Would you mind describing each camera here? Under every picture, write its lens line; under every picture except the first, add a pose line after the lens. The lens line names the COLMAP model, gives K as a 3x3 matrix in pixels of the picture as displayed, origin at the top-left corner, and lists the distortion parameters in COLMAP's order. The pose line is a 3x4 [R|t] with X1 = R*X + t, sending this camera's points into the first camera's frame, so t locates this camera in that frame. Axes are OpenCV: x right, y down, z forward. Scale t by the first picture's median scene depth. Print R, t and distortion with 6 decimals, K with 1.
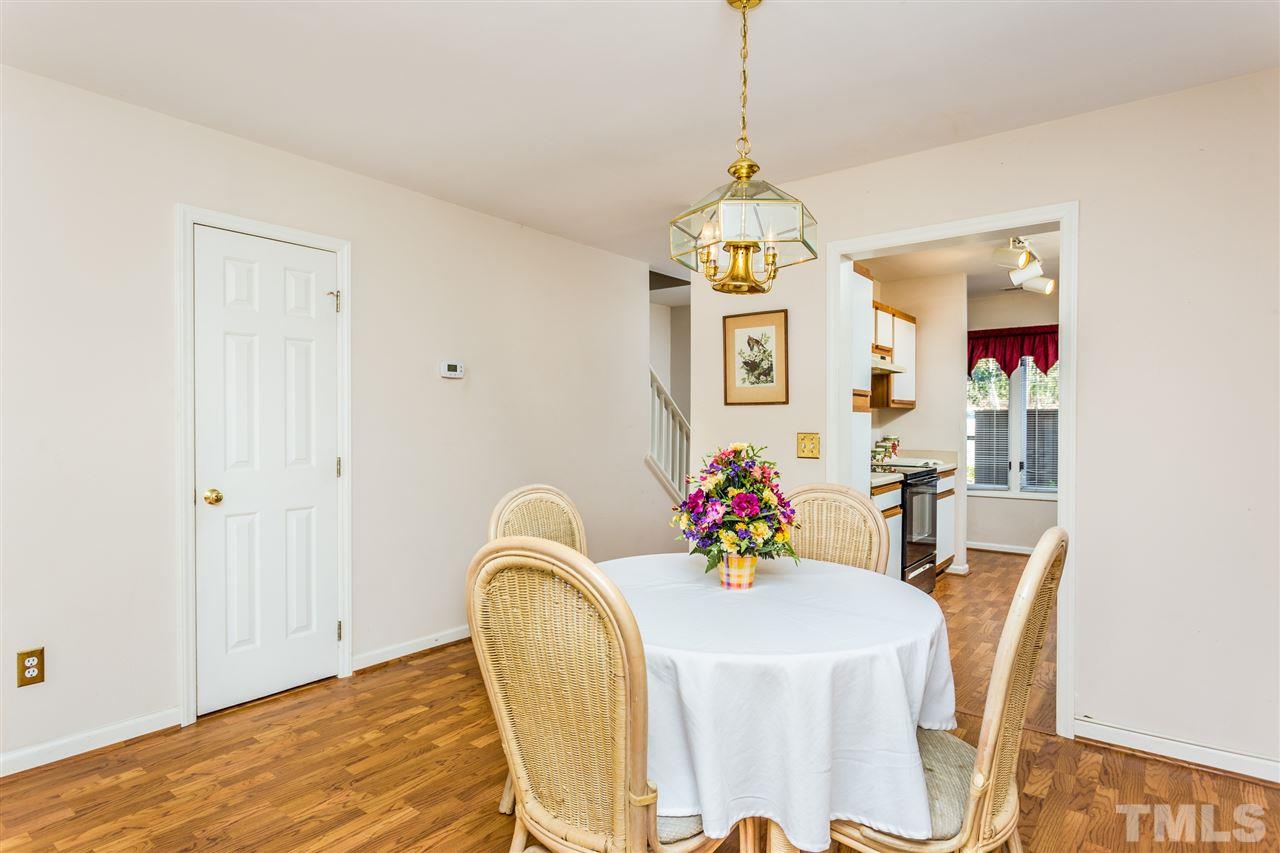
lens RADIAL K [[676.2, 0, 640.2], [0, 676.2, 431.0], [0, 0, 1]] dist [-0.002173, 0.002824]
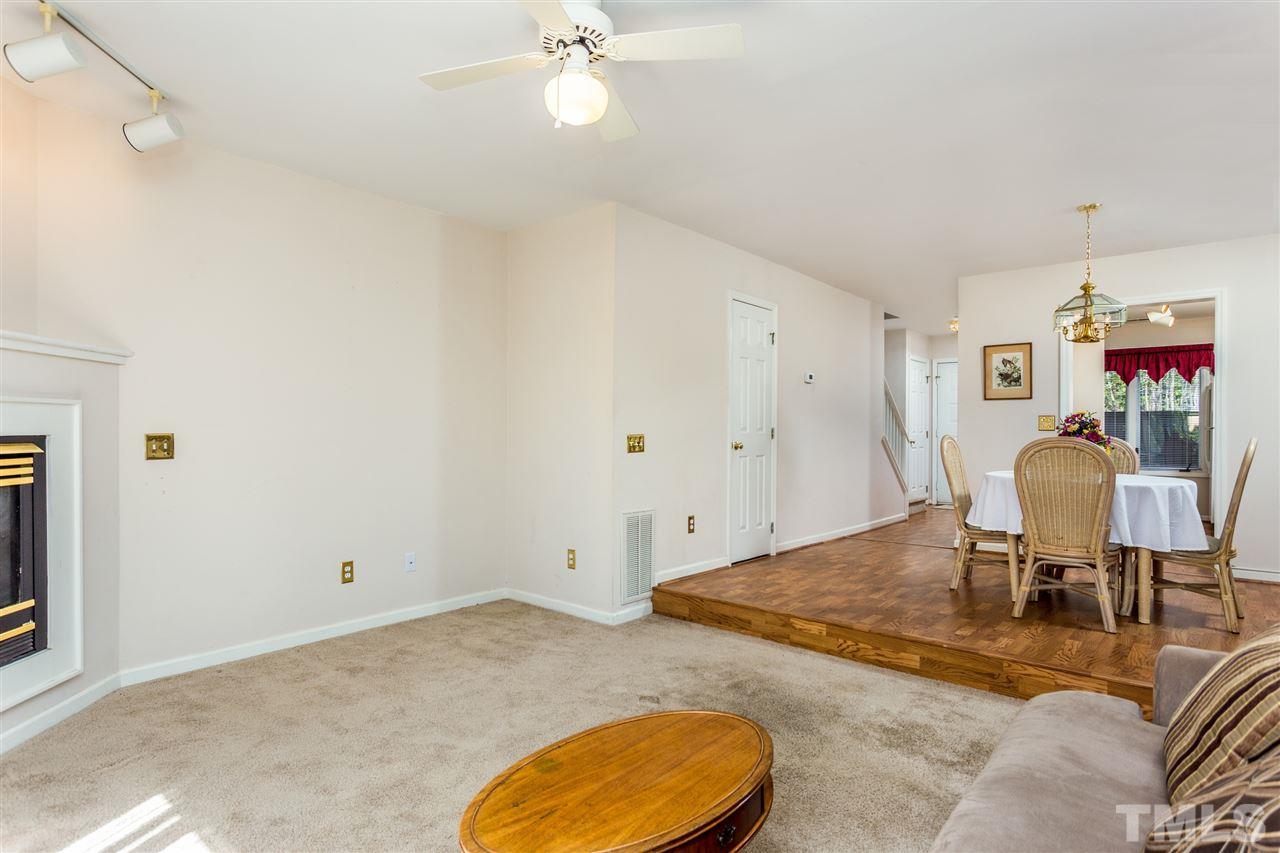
lens RADIAL K [[676.2, 0, 640.8], [0, 676.2, 431.3], [0, 0, 1]] dist [-0.002173, 0.002824]
pose [[0.999051, 0.006529, -0.043056, -0.653594], [-0.007089, 0.999892, -0.012862, 0.066941], [0.042967, 0.013155, 0.998990, -0.693198]]
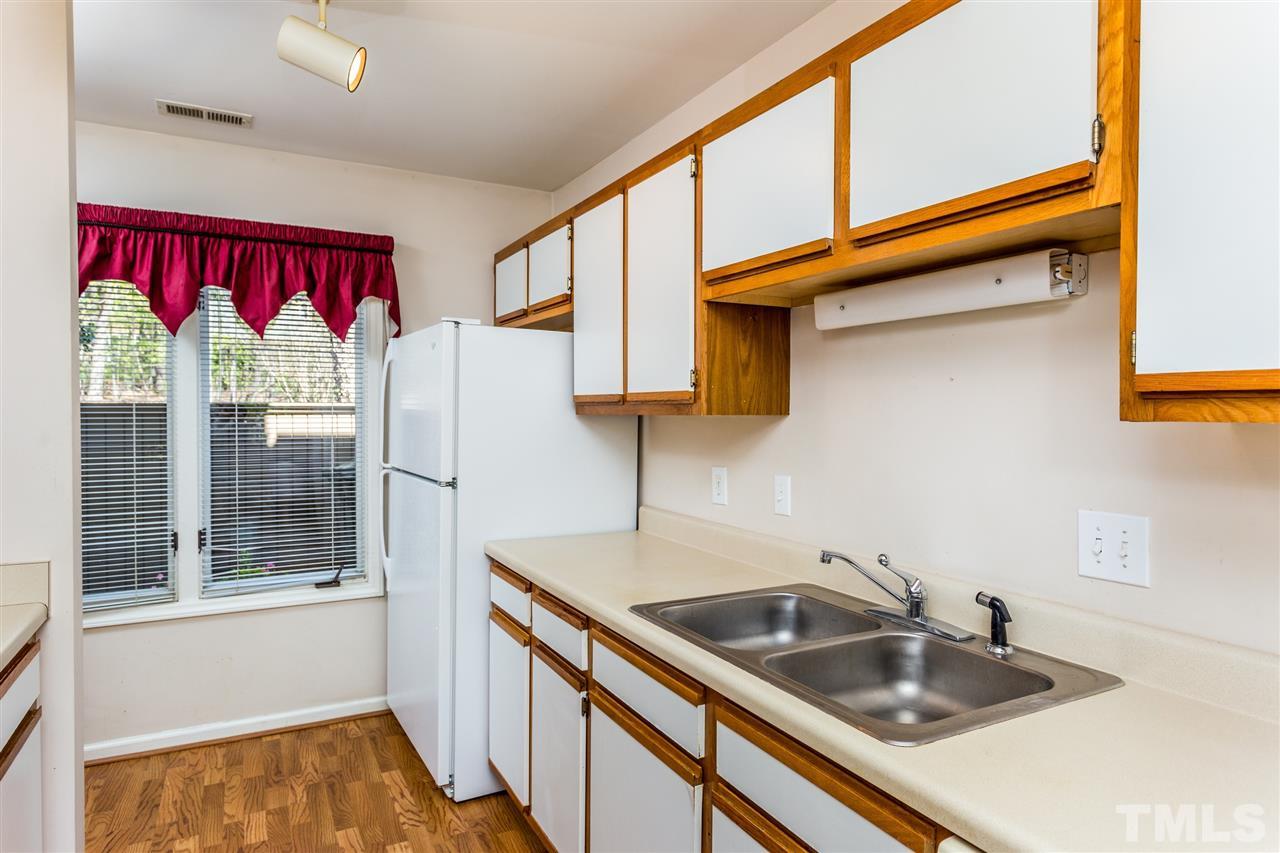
lens RADIAL K [[764.1, 0, 633.1], [0, 764.1, 423.0], [0, 0, 1]] dist [0.013880, -0.001804]
pose [[0.405693, -0.013836, 0.913905, 0.408229], [0.009960, 0.999893, 0.010716, -0.046453], [-0.913955, 0.004755, 0.405788, 0.983551]]
